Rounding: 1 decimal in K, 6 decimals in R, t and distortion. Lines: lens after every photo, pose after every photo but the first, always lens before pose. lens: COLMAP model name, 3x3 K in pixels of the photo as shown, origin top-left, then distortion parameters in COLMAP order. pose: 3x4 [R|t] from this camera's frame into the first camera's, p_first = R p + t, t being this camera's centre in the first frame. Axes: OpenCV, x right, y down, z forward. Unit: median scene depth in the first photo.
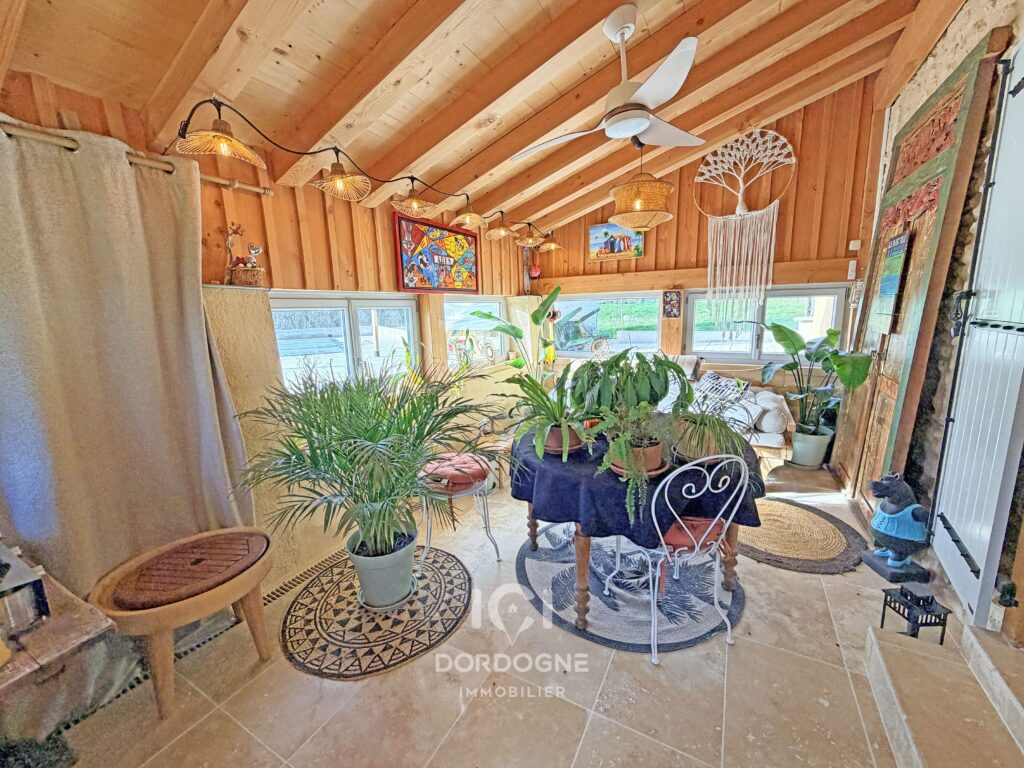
lens RADIAL K [[408.5, 0, 513.1], [0, 408.5, 383.9], [0, 0, 1]] dist [-0.000991, -0.000317]
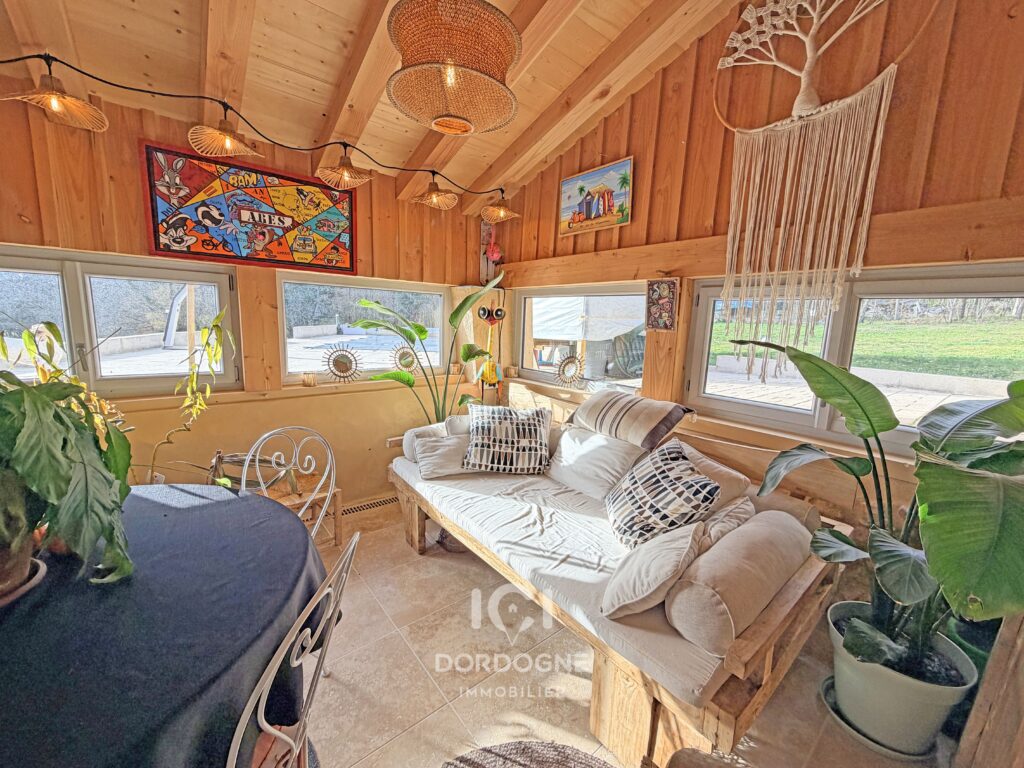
lens RADIAL K [[408.5, 0, 511.5], [0, 408.5, 384.0], [0, 0, 1]] dist [-0.000991, -0.000317]
pose [[0.925718, 0.119359, -0.358887, 0.443237], [-0.129141, 0.991621, -0.003314, -0.066328], [0.355485, 0.049415, 0.933375, 0.452396]]
